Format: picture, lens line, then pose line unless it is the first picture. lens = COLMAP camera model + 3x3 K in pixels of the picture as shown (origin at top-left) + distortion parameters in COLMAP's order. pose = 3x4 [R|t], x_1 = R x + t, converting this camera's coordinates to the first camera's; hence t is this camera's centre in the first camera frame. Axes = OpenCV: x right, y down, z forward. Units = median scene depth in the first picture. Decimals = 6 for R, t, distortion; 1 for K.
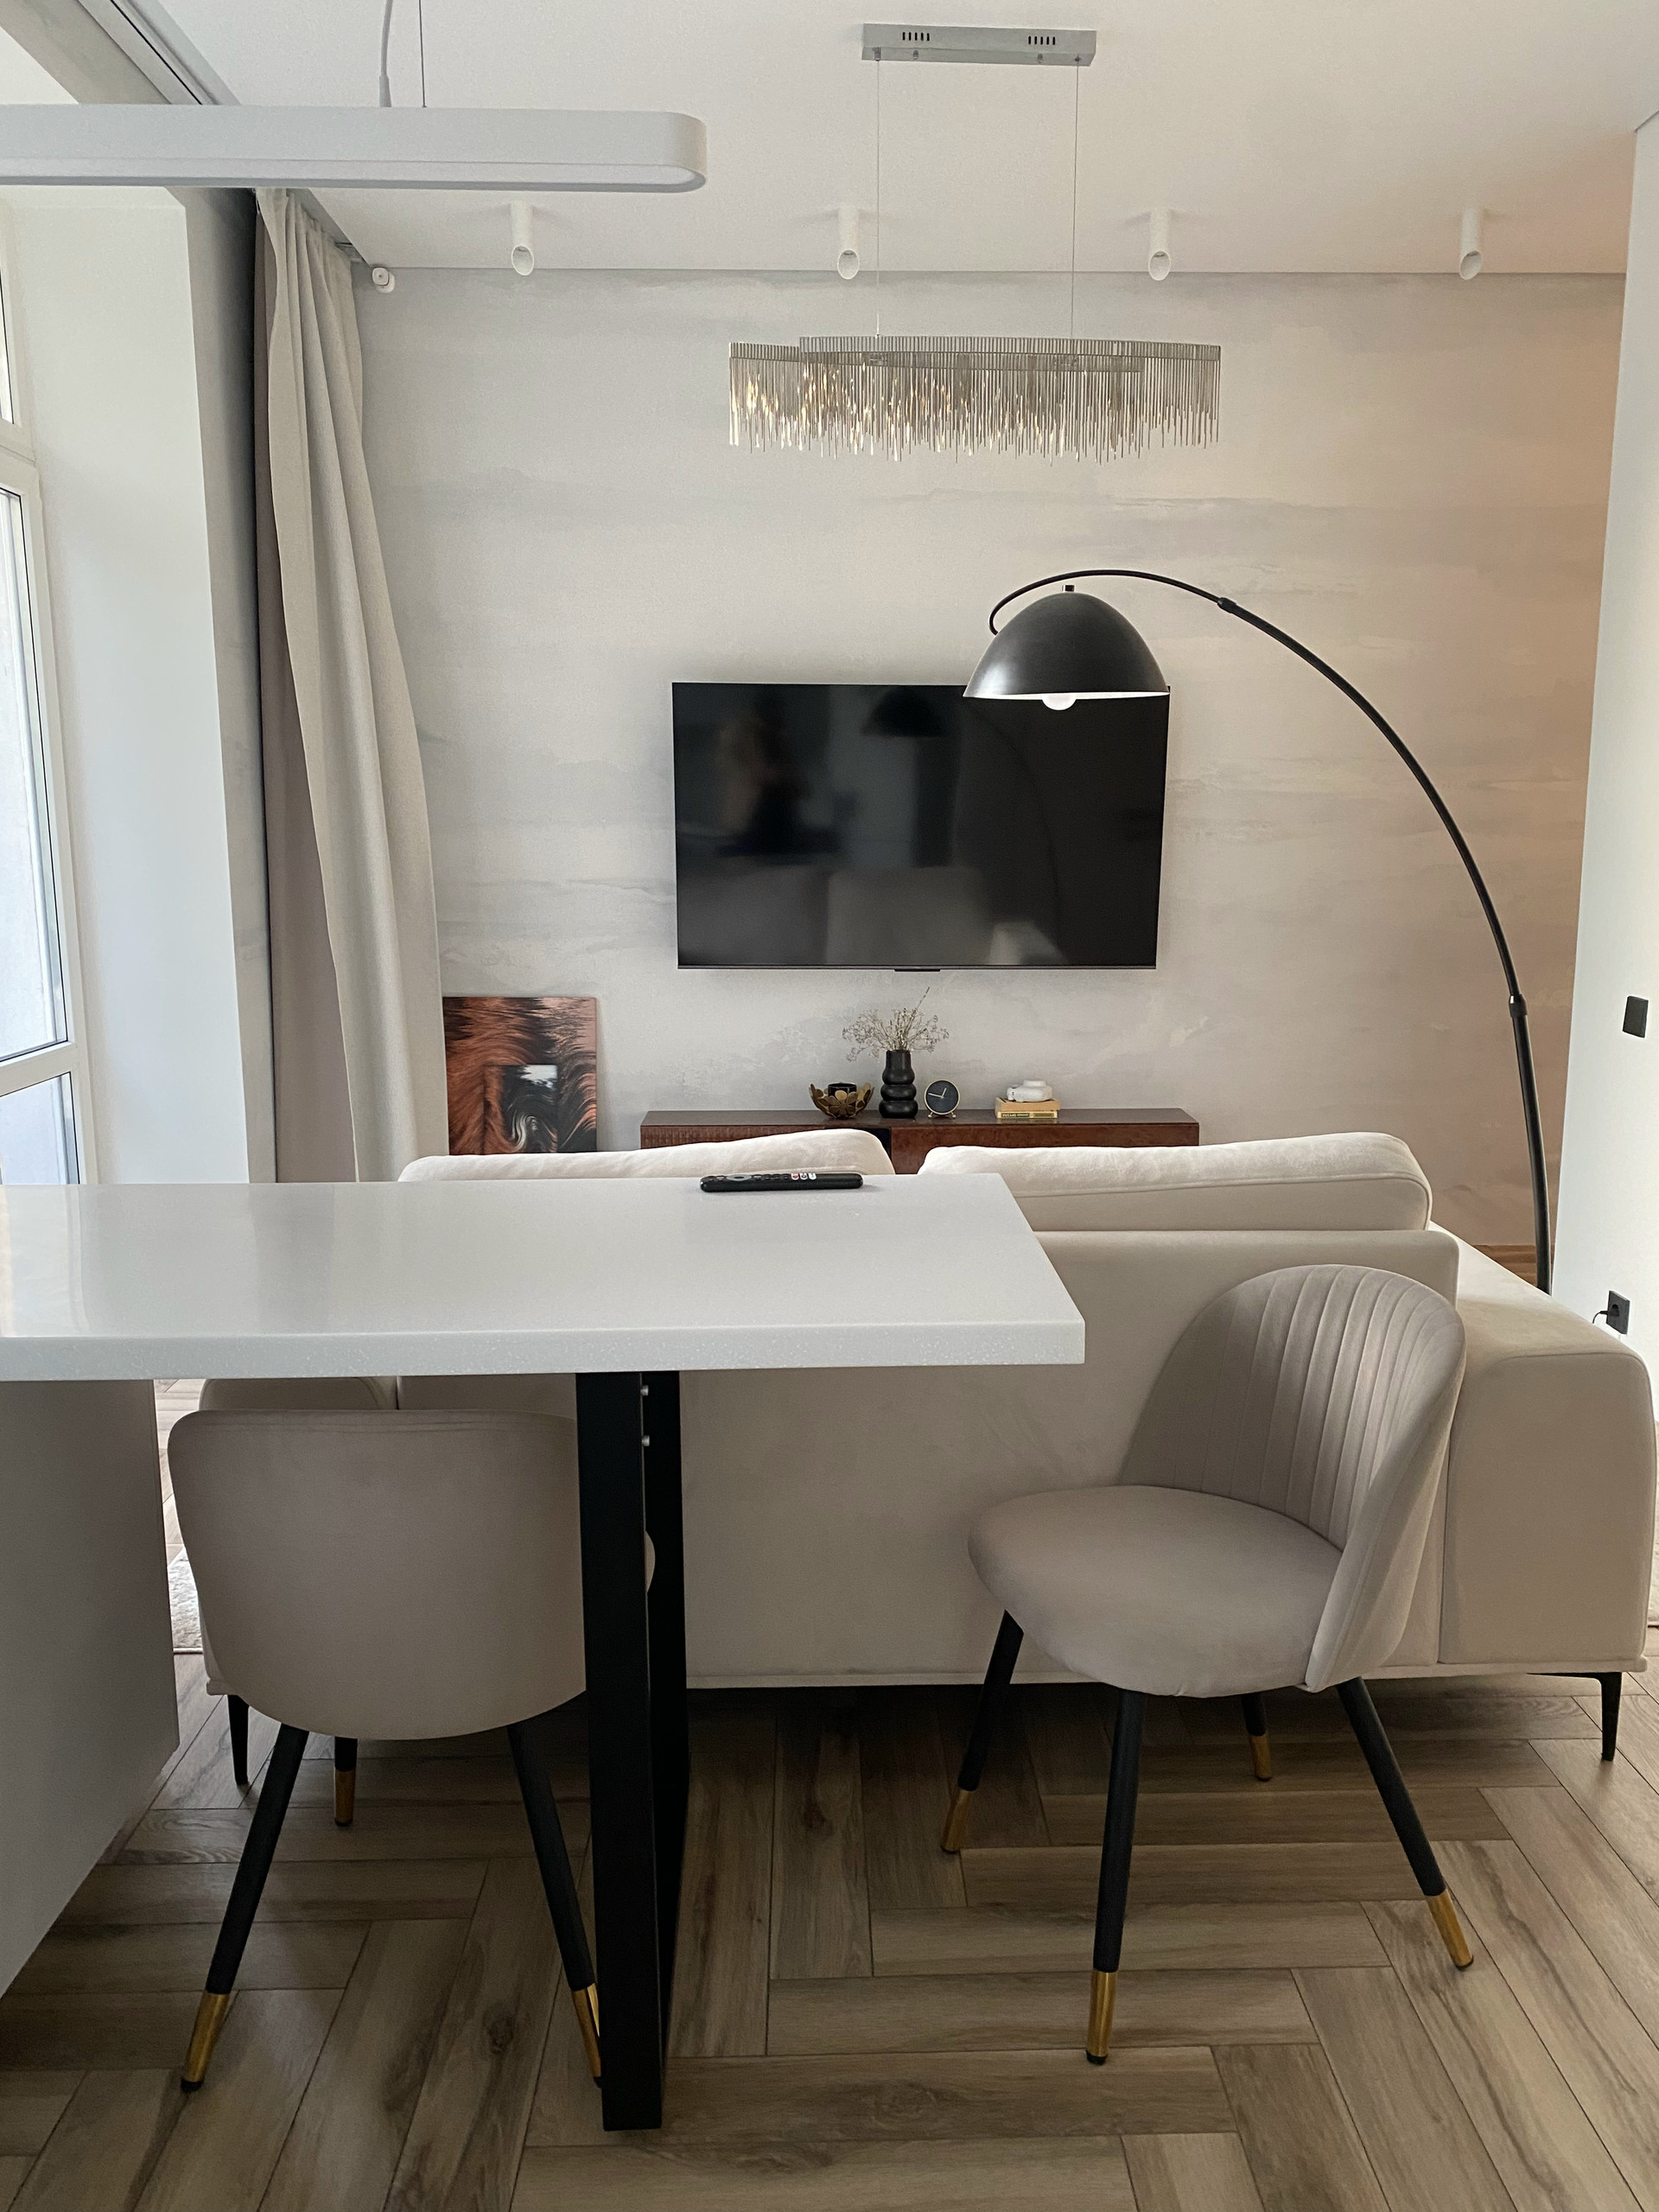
lens RADIAL K [[1680.8, 0, 833.6], [0, 1680.8, 1119.8], [0, 0, 1]] dist [-0.013881, -0.001097]
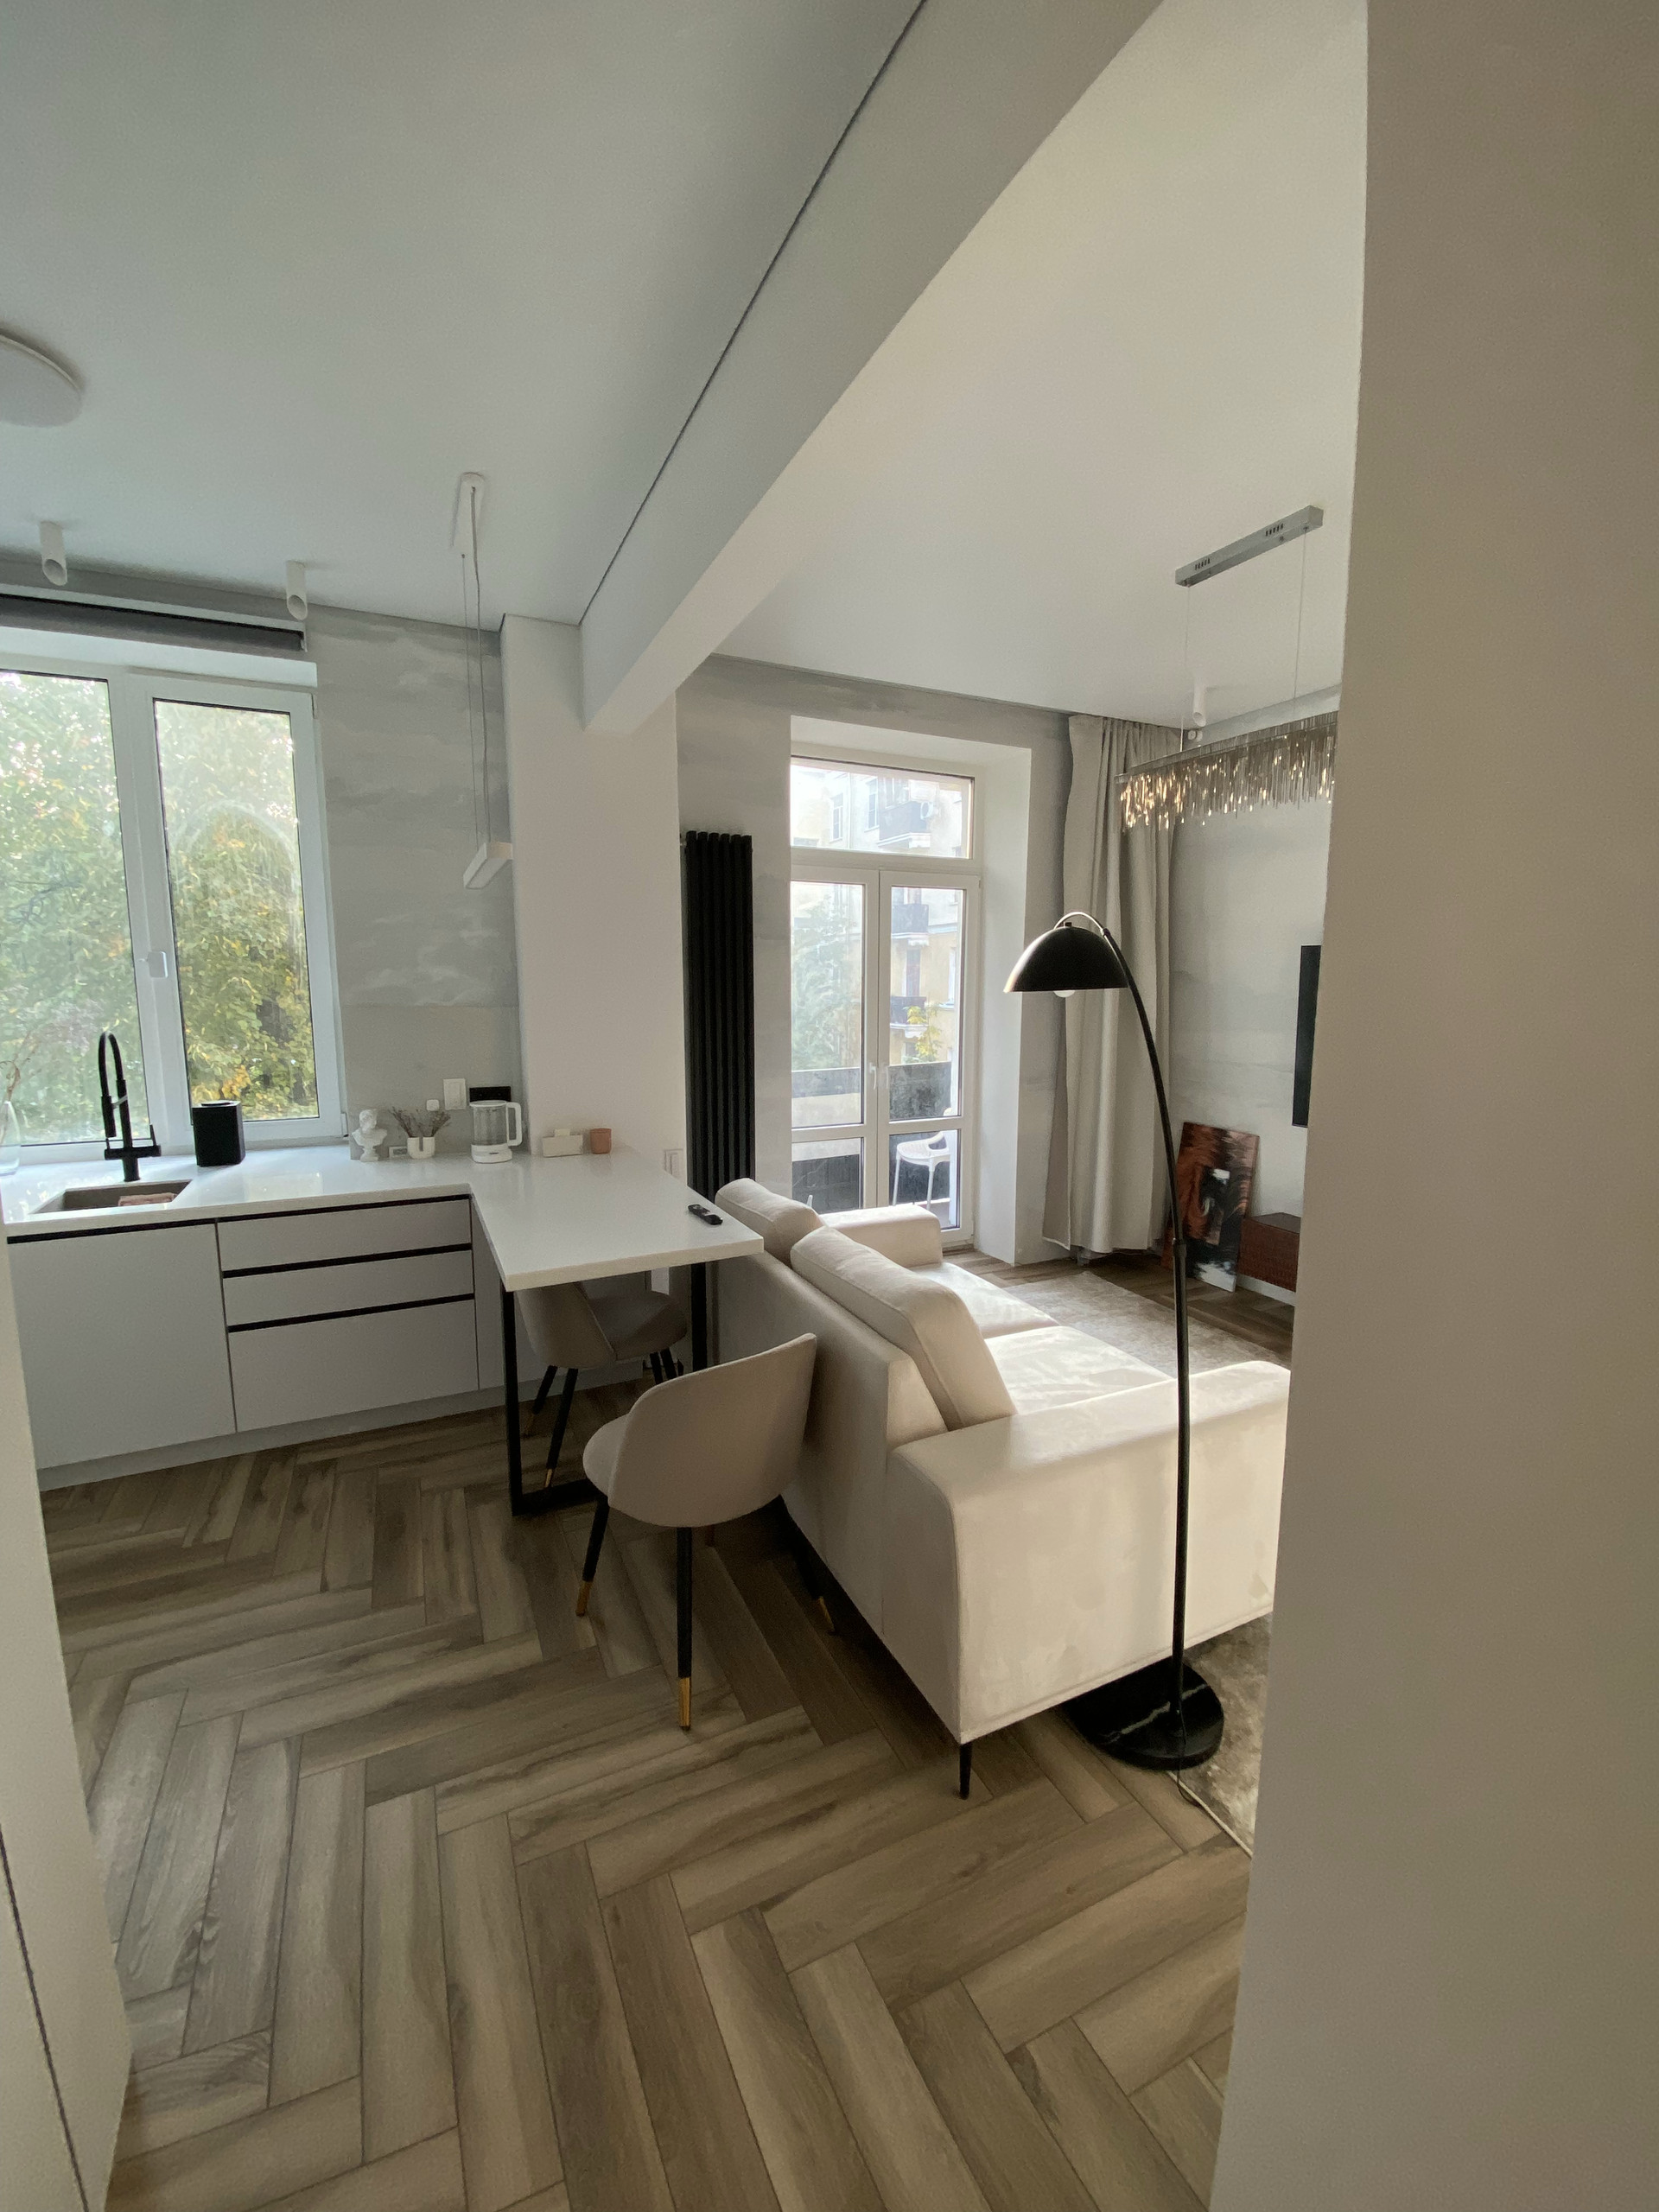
lens RADIAL K [[898.4, 0, 825.1], [0, 898.4, 1102.5], [0, 0, 1]] dist [0.000806, -0.000057]
pose [[0.413466, 0.129299, -0.901292, 0.470105], [-0.160063, 0.984772, 0.067846, -0.096887], [0.896340, 0.116212, 0.427865, 0.243979]]
